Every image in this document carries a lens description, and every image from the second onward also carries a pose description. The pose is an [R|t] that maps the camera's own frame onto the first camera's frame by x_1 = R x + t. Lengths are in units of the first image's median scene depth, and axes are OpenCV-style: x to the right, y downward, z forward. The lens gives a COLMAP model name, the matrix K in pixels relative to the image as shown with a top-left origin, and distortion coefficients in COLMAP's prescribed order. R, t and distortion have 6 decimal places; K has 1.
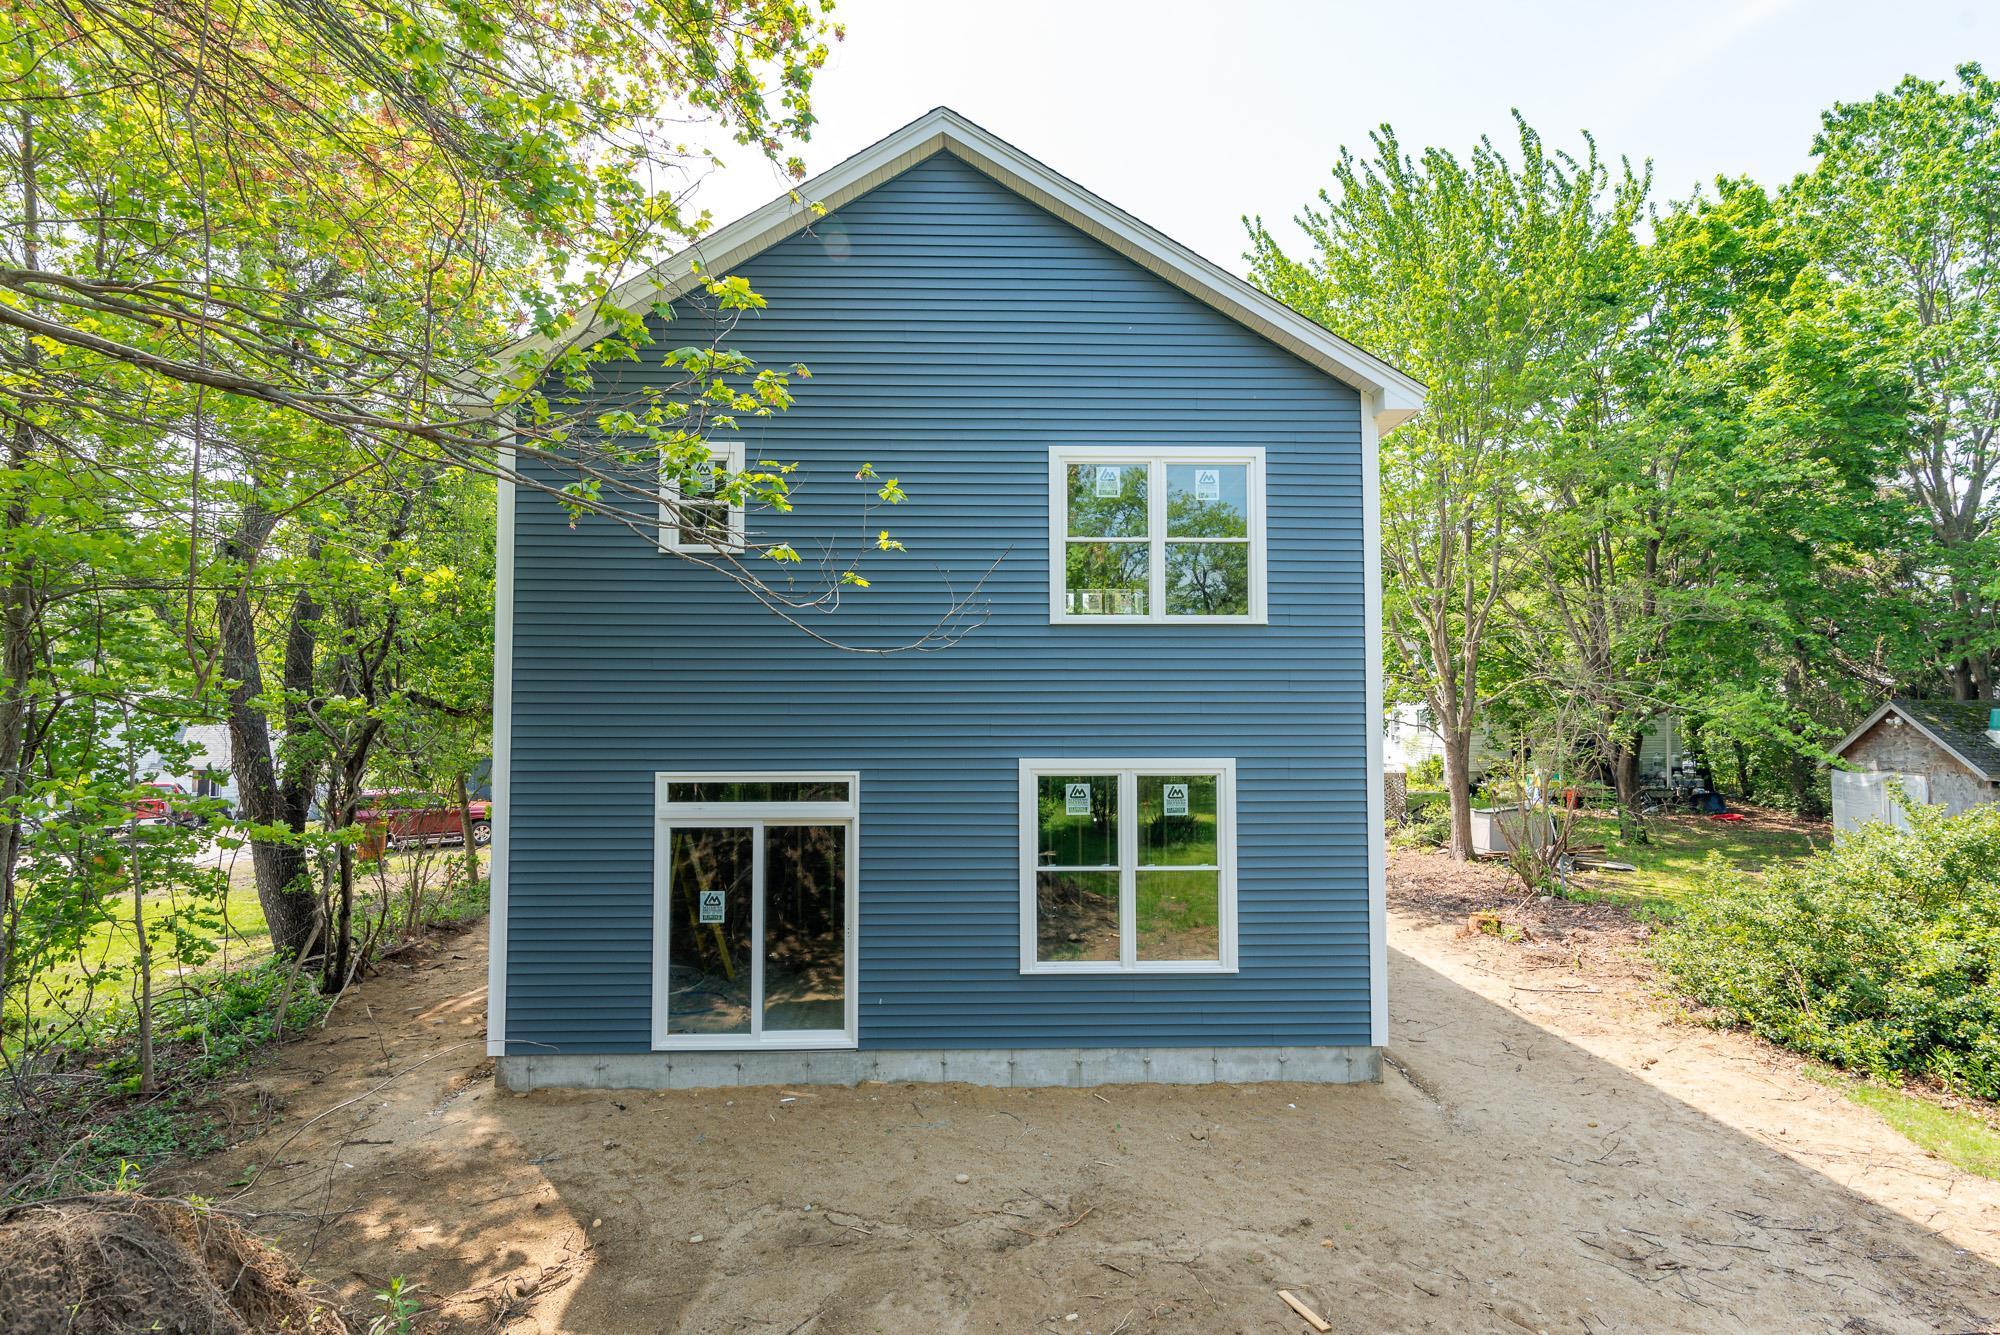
lens RADIAL K [[948.0, 0, 1002.2], [0, 948.0, 680.1], [0, 0, 1]] dist [0.012239, 0.000115]
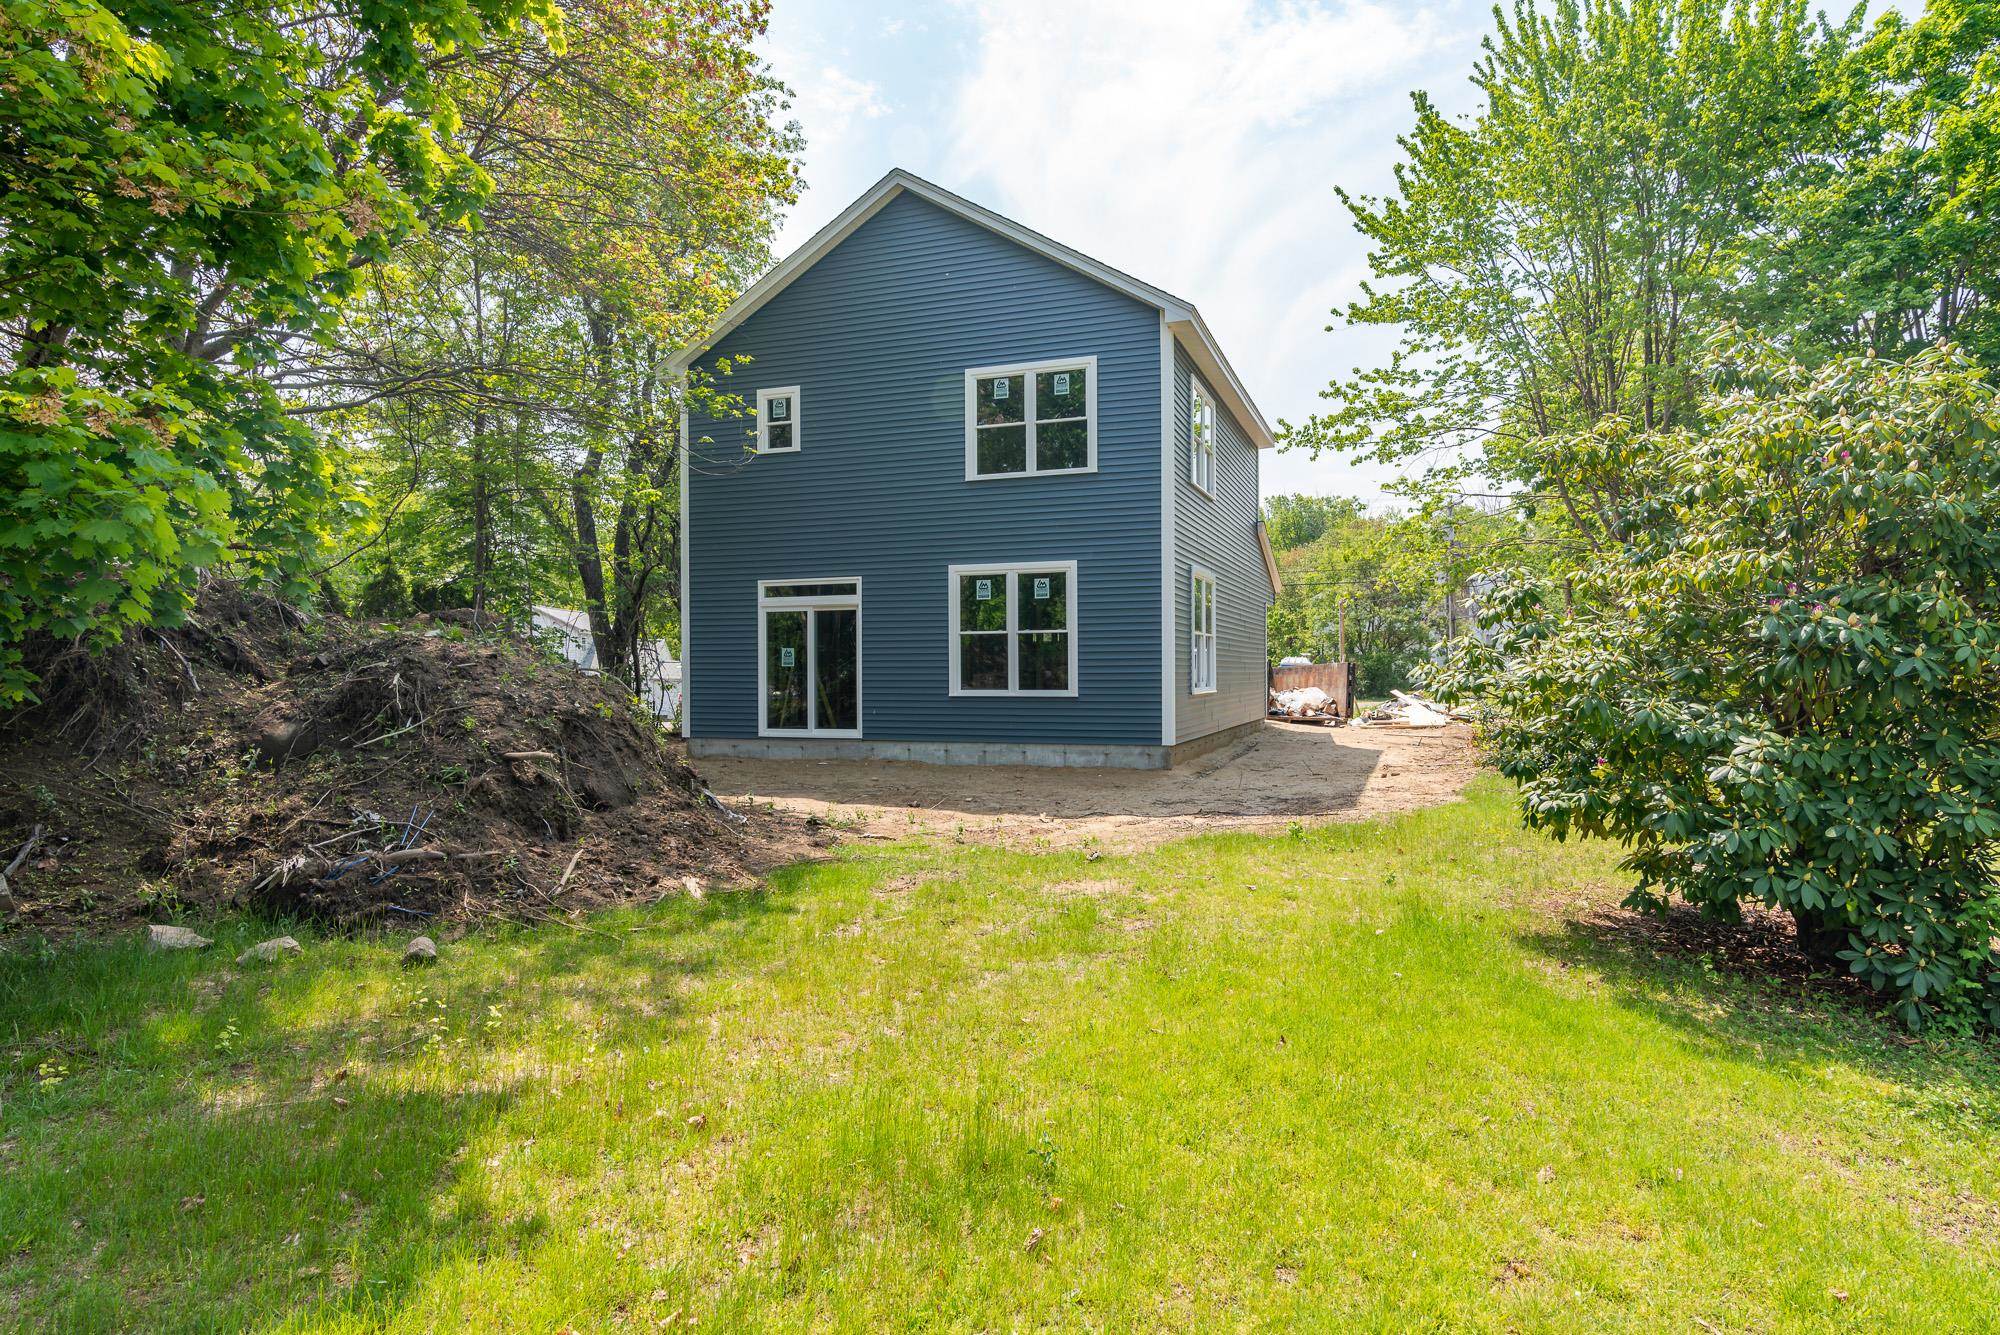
lens RADIAL K [[1137.7, 0, 1005.6], [0, 1137.7, 672.5], [0, 0, 1]] dist [-0.002796, 0.000017]
pose [[0.927143, -0.004421, -0.374683, 0.836844], [0.019412, 0.999154, 0.036246, 0.197180], [0.374206, -0.040879, 0.926444, -0.772996]]
